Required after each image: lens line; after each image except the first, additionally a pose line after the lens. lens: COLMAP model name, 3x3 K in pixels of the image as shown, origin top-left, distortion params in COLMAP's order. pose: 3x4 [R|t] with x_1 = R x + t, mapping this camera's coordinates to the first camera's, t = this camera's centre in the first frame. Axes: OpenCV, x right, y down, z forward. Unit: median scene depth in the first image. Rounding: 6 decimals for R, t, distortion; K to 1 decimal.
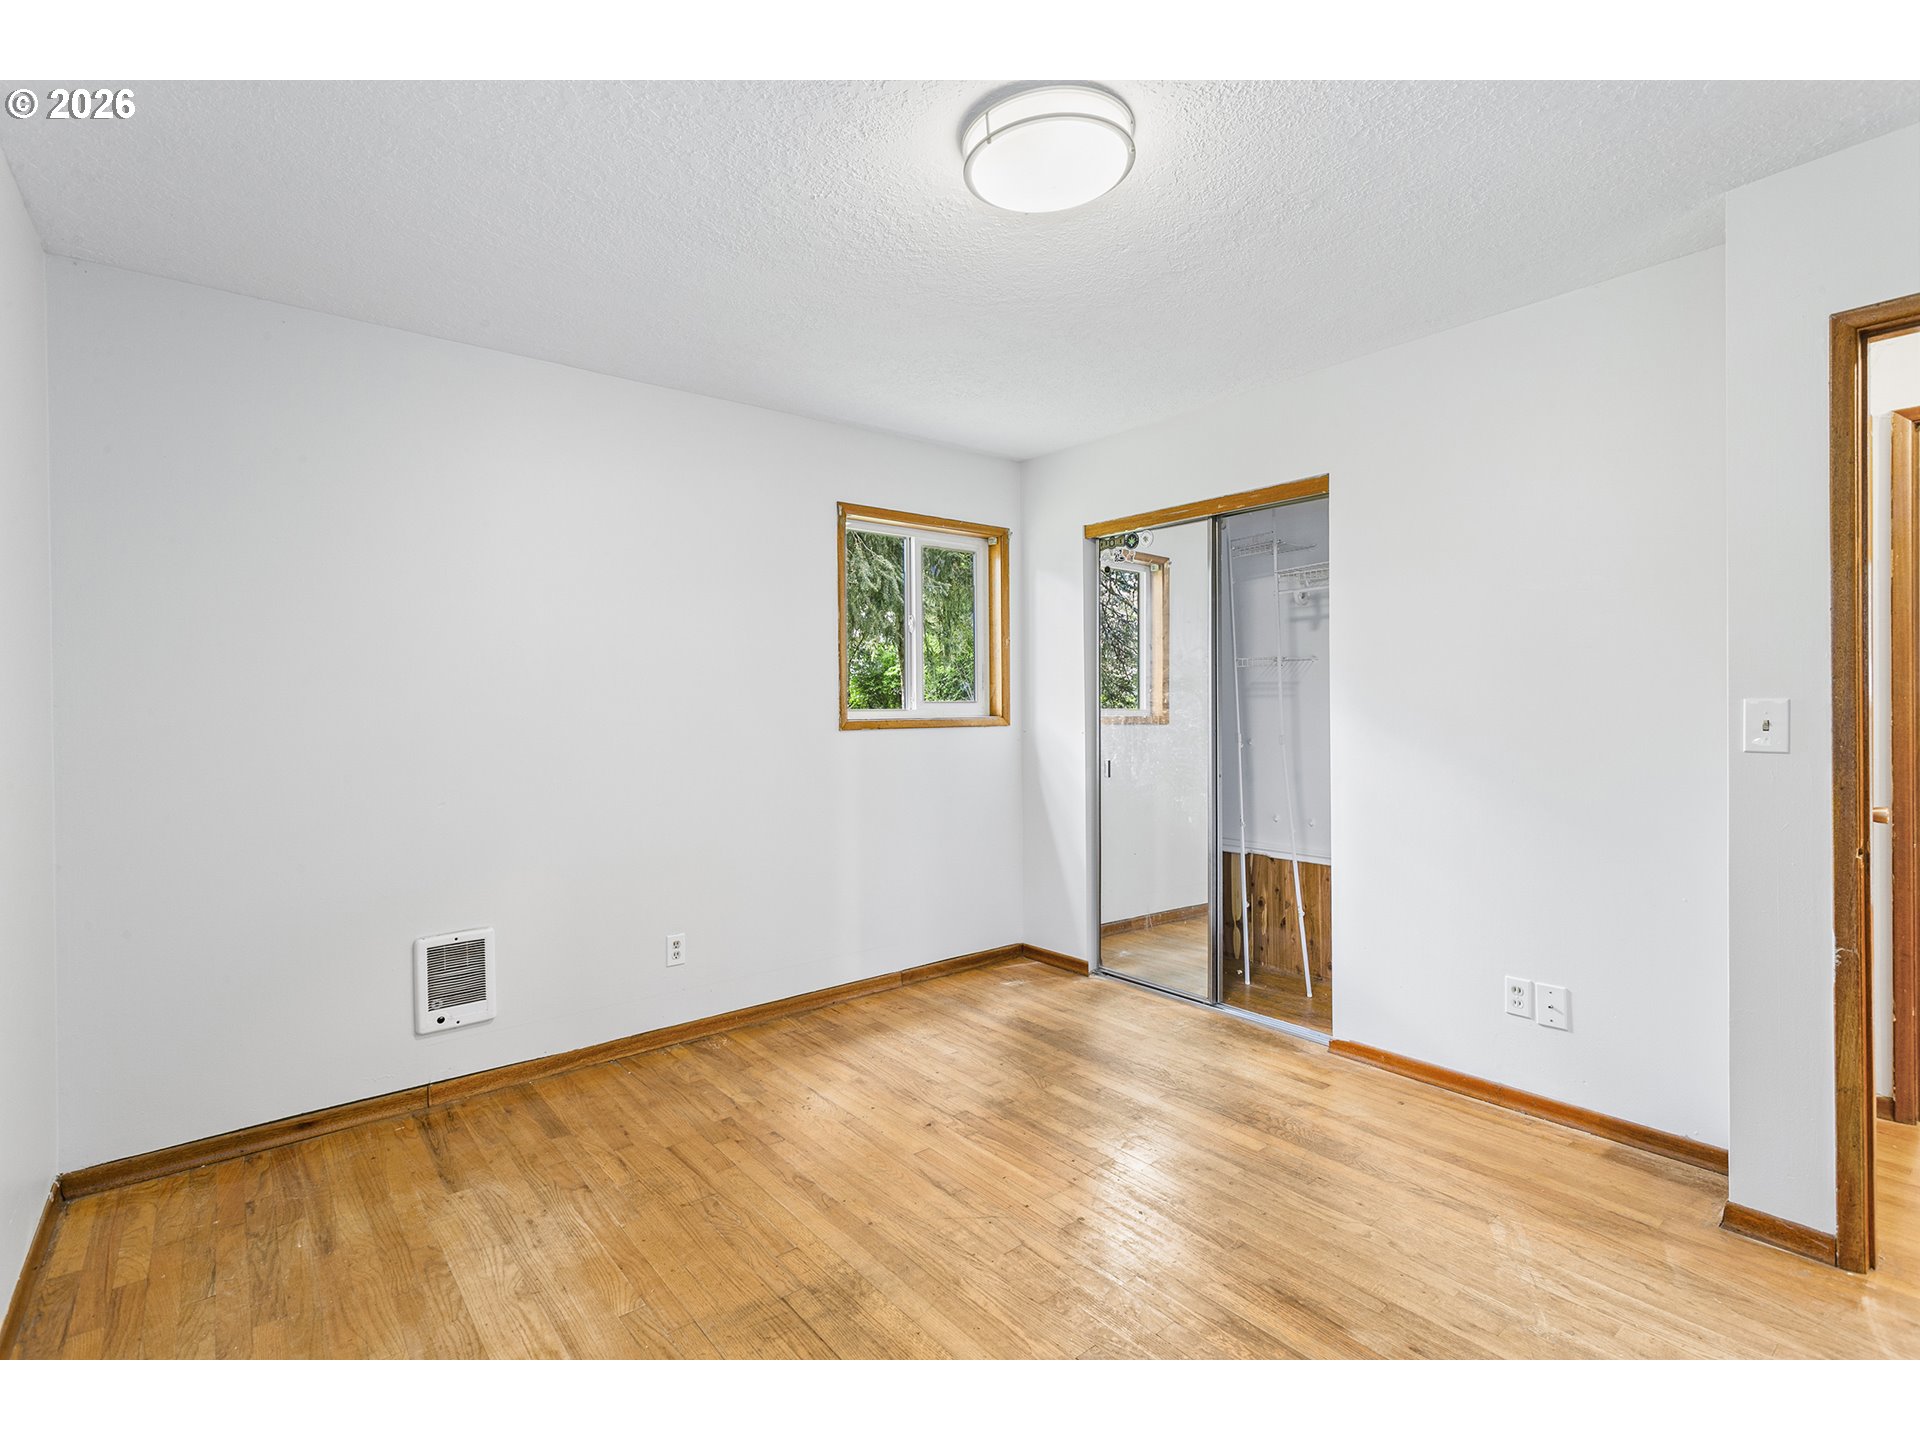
lens RADIAL K [[856.2, 0, 920.5], [0, 856.2, 703.7], [0, 0, 1]] dist [-0.000692, 0.000156]
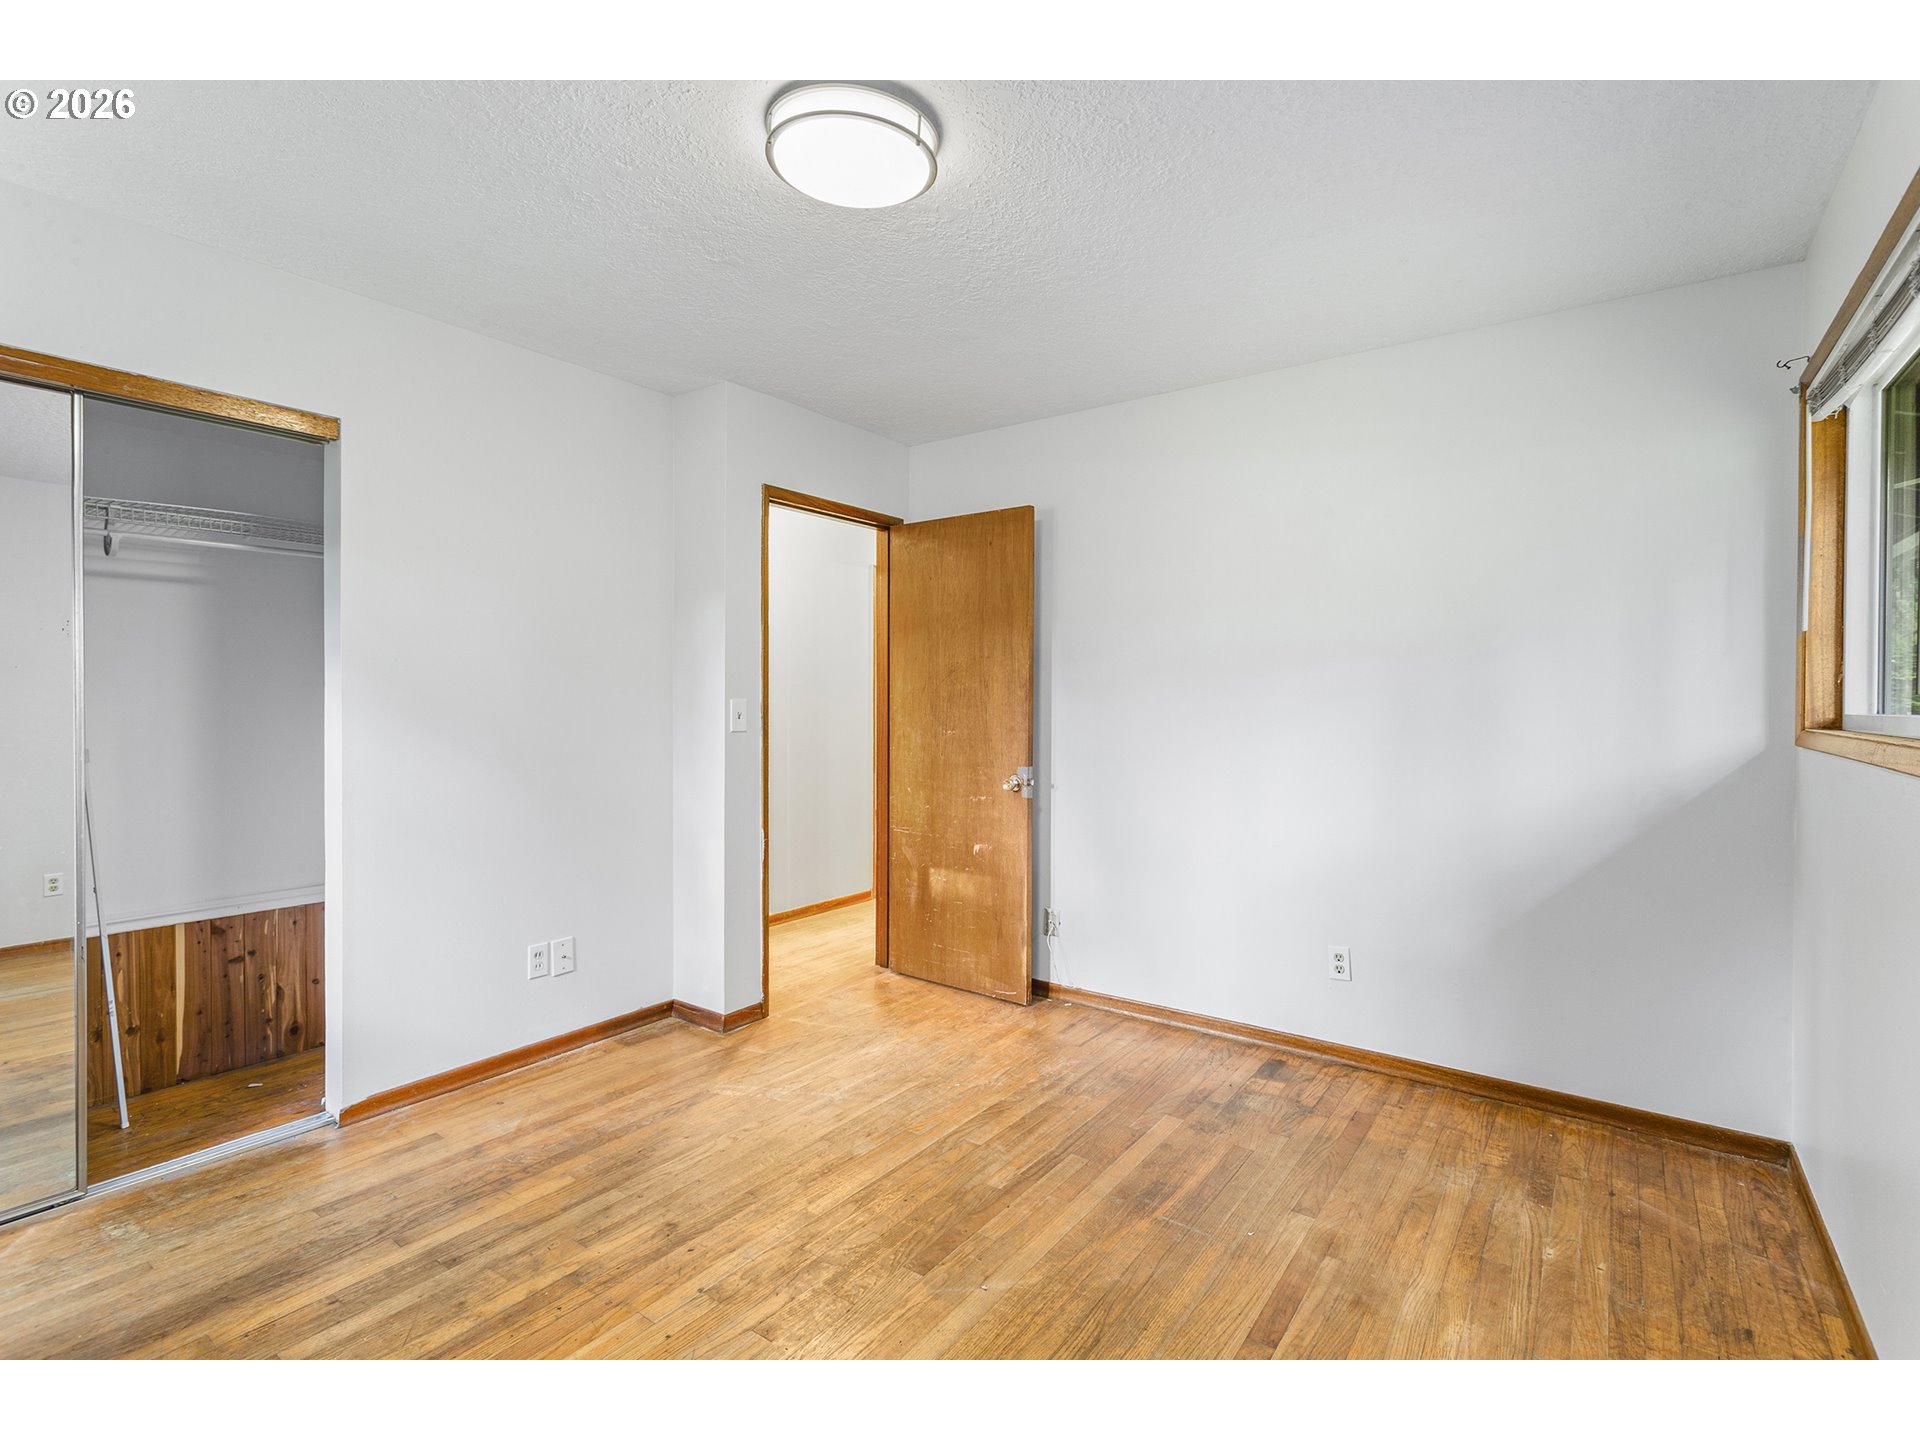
lens RADIAL K [[907.1, 0, 959.7], [0, 907.1, 706.6], [0, 0, 1]] dist [0.000438, 0.000567]
pose [[-0.262026, 0.000257, 0.965061, -0.610004], [0.000603, 1.000000, -0.000102, 0.007281], [-0.965061, 0.000555, -0.262026, 0.781928]]
